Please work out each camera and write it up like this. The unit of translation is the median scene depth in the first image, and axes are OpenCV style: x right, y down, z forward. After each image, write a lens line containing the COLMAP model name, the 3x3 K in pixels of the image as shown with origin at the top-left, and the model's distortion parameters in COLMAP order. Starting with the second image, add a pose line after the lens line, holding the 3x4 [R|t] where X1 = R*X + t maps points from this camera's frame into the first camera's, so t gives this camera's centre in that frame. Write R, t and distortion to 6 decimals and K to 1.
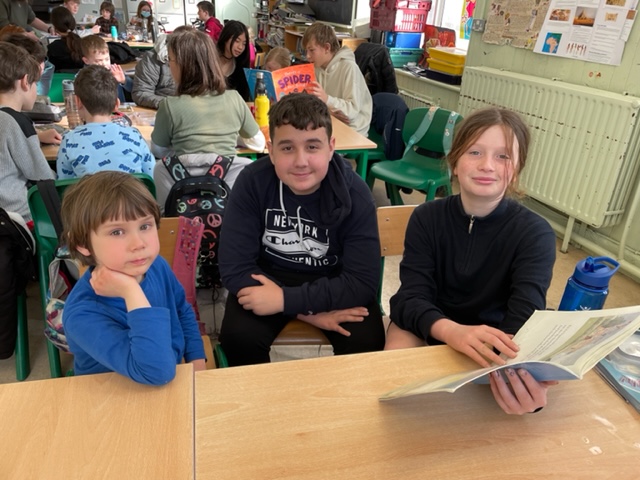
lens RADIAL K [[484.0, 0, 320.0], [0, 484.0, 240.0], [0, 0, 1]] dist [0.095508, -0.115326]
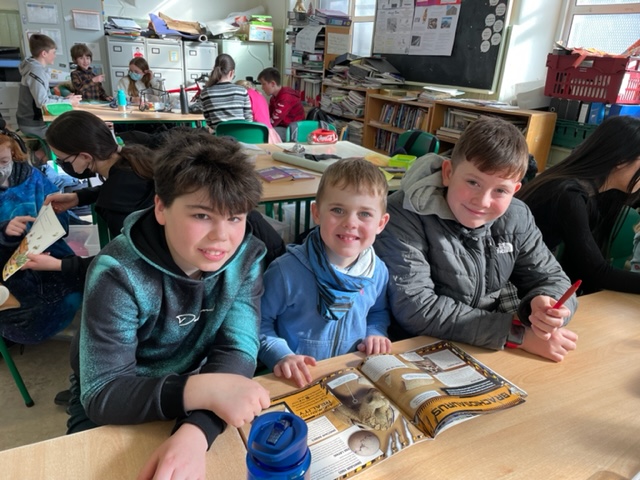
lens RADIAL K [[493.3, 0, 321.7], [0, 493.3, 231.1], [0, 0, 1]] dist [0.092710, -0.110885]
pose [[0.986626, -0.046024, 0.156366, -0.266369], [0.061746, 0.993346, -0.097222, -0.160338], [-0.150851, 0.105576, 0.982903, 0.311168]]
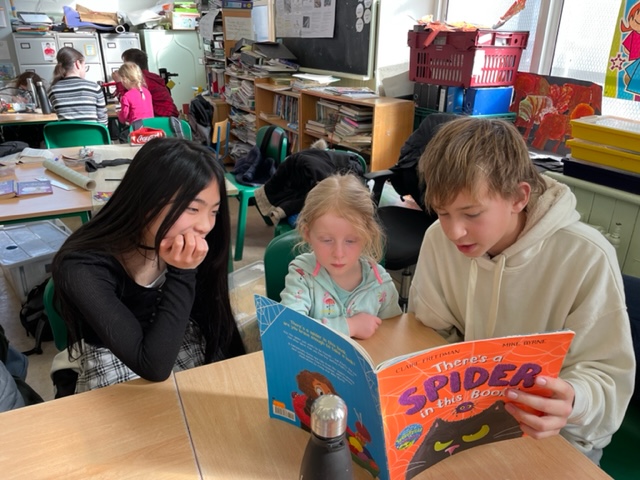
lens RADIAL K [[493.3, 0, 321.7], [0, 493.3, 231.1], [0, 0, 1]] dist [0.092710, -0.110885]
pose [[0.992331, -0.075921, 0.097547, -0.063200], [0.083471, 0.993623, -0.075801, -0.176083], [-0.091170, 0.083362, 0.992340, 0.351871]]
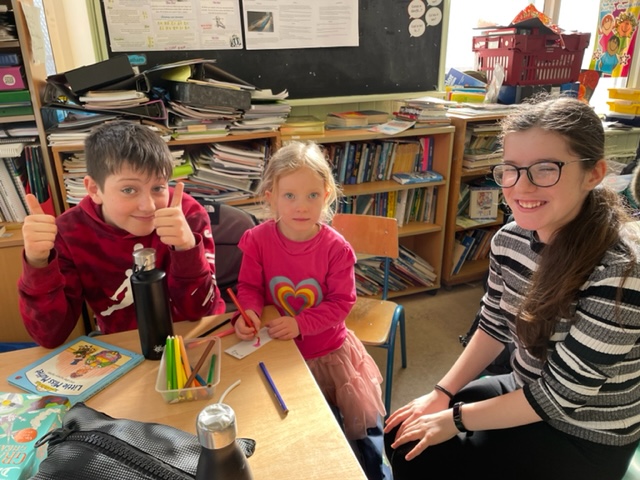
lens RADIAL K [[484.0, 0, 320.0], [0, 484.0, 240.0], [0, 0, 1]] dist [0.095508, -0.115326]
pose [[0.006466, -0.411994, 0.911164, -0.405390], [0.456124, 0.812087, 0.363958, -0.487934], [-0.889893, 0.413250, 0.193171, 0.952225]]
